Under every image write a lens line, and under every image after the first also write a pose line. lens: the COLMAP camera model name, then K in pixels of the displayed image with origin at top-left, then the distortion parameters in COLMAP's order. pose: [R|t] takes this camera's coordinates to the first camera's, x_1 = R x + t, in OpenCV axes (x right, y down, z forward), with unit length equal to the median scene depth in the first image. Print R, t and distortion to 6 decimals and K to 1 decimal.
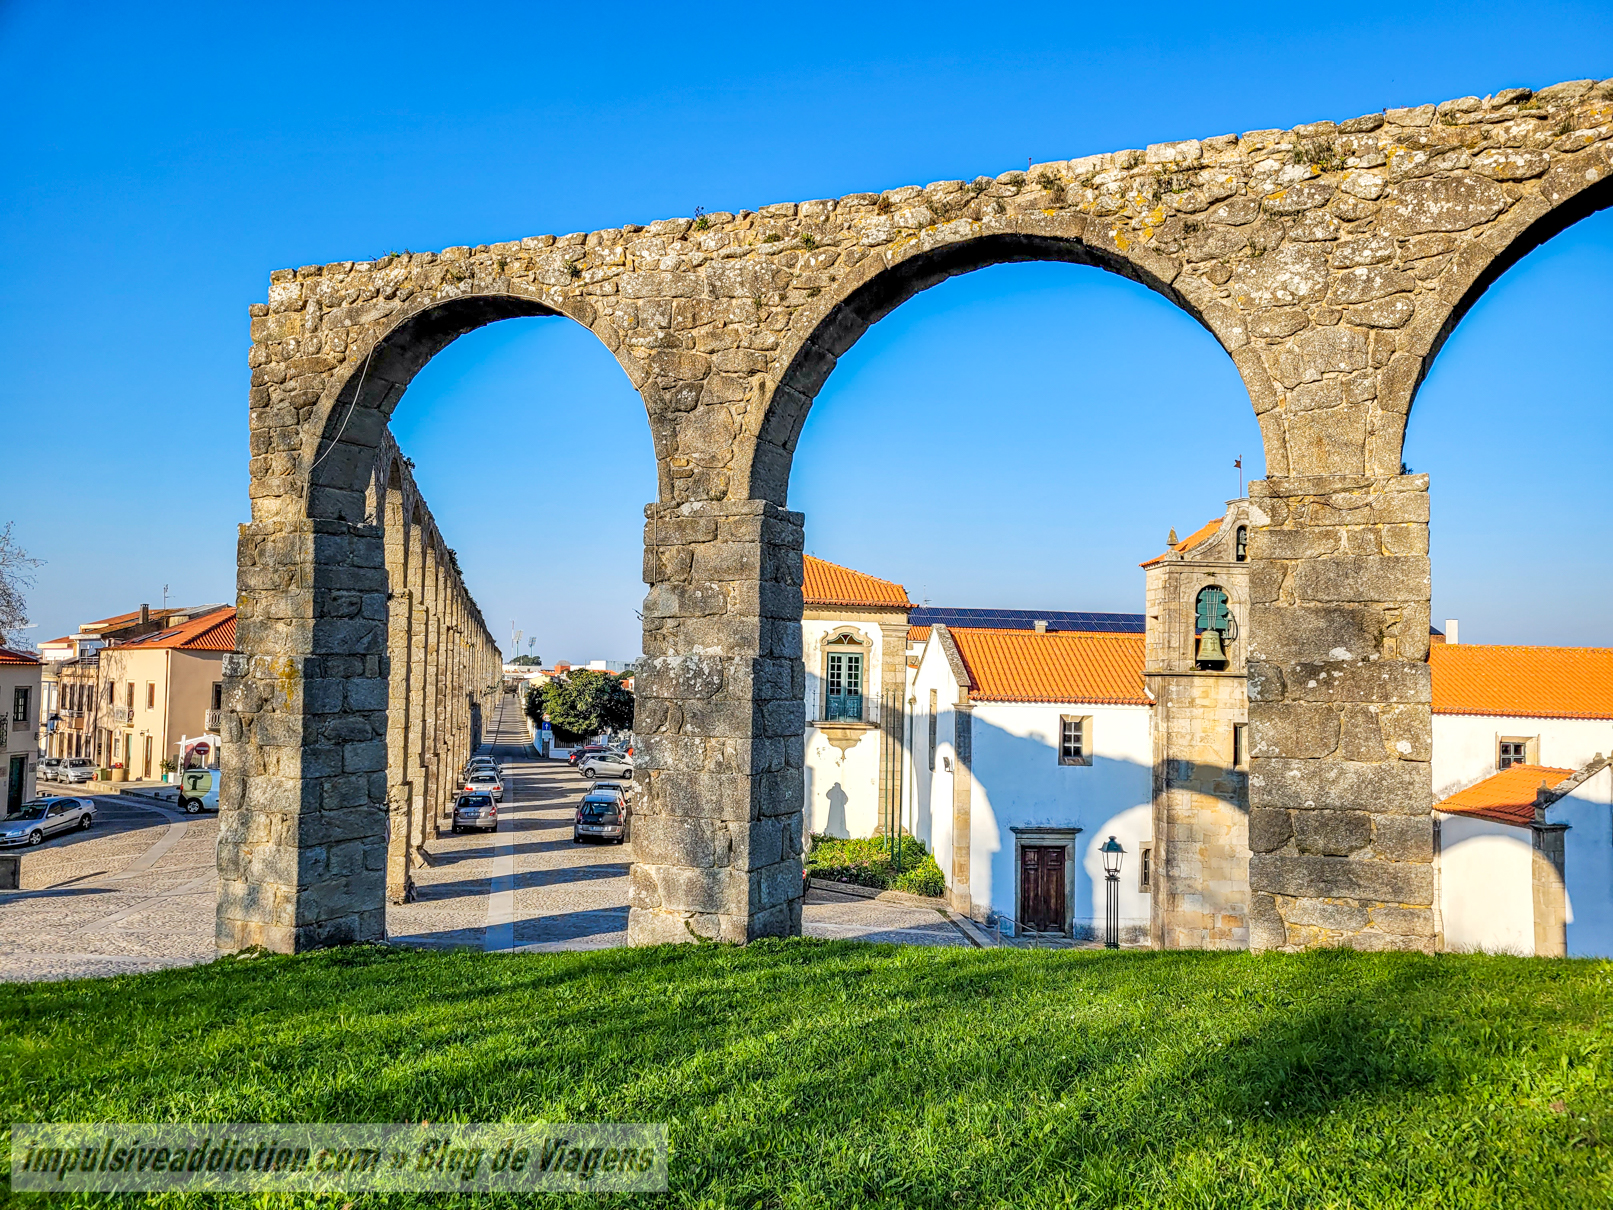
lens RADIAL K [[1226.0, 0, 842.4], [0, 1226.0, 603.9], [0, 0, 1]] dist [0.053350, -0.025683]
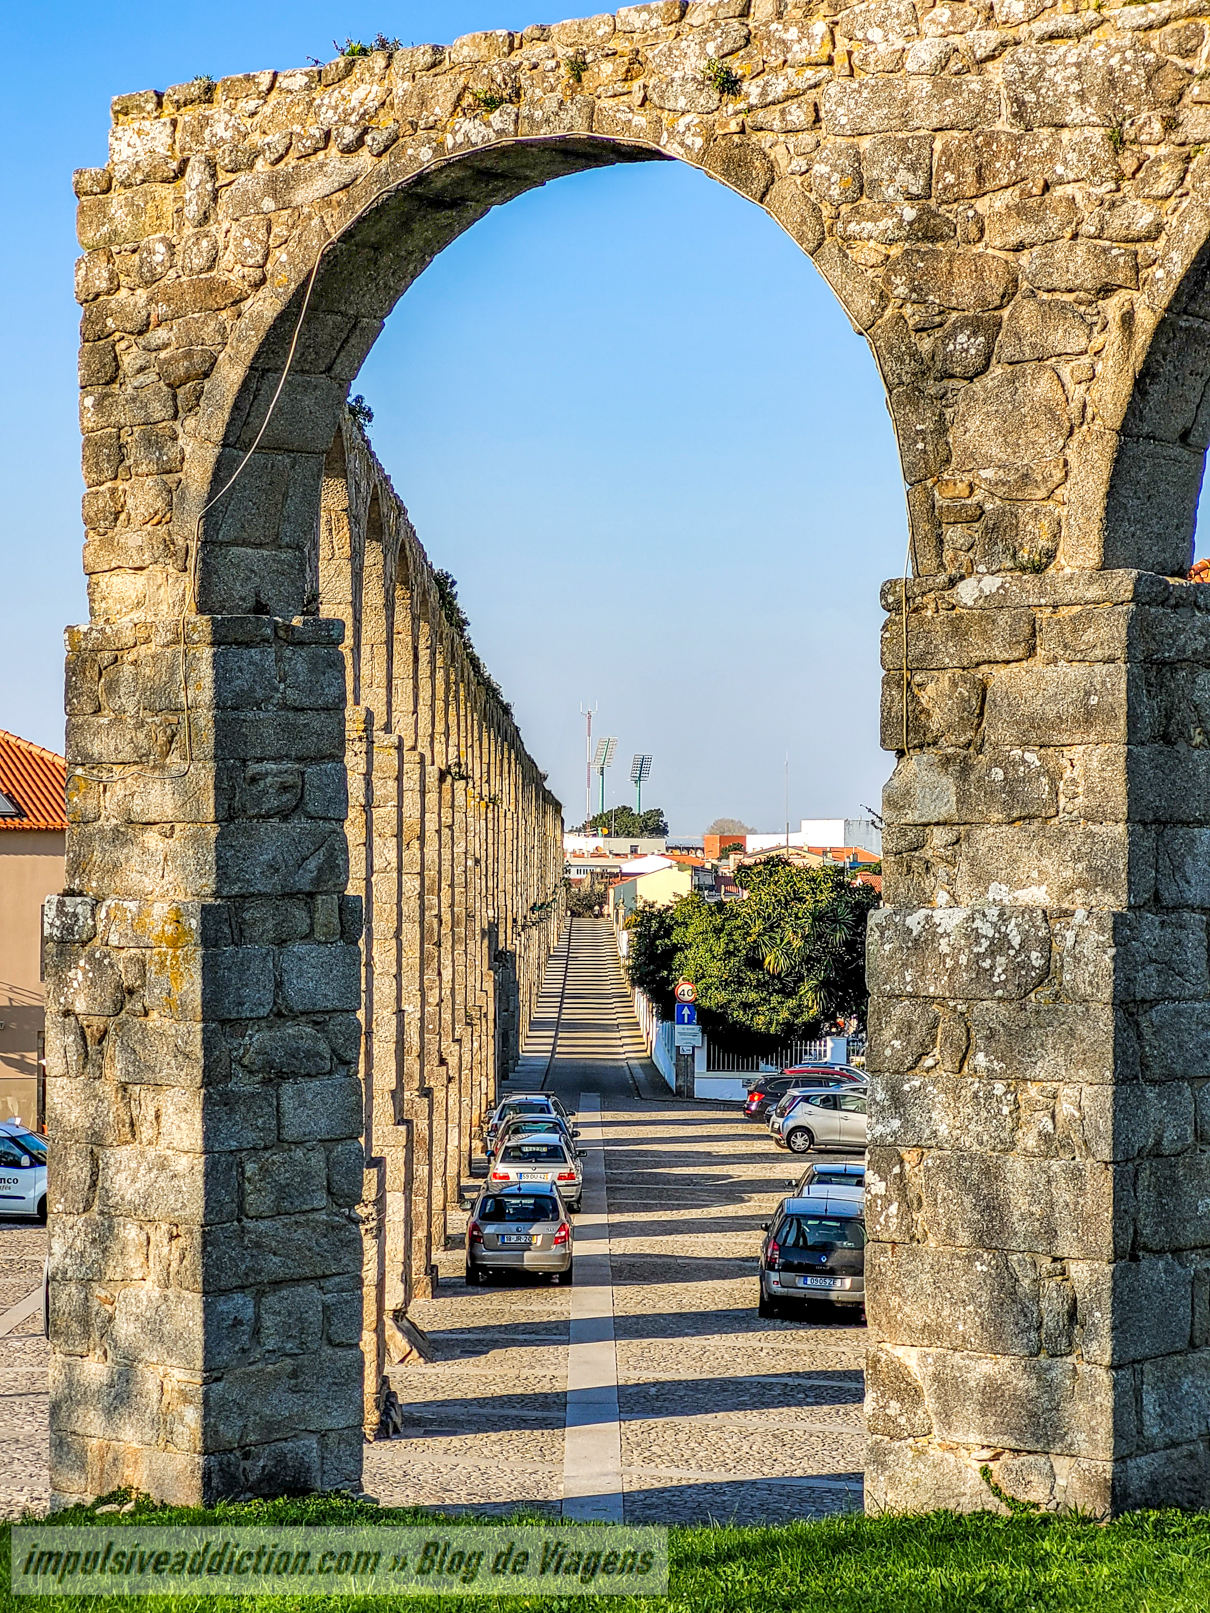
lens RADIAL K [[3558.9, 0, 607.3], [0, 3558.9, 804.9], [0, 0, 1]] dist [0.058479, 0.000000]
pose [[0.967202, -0.011345, -0.253755, 0.073844], [0.022242, 0.998947, 0.040116, -0.048211], [0.253033, -0.044444, 0.966436, -0.308460]]
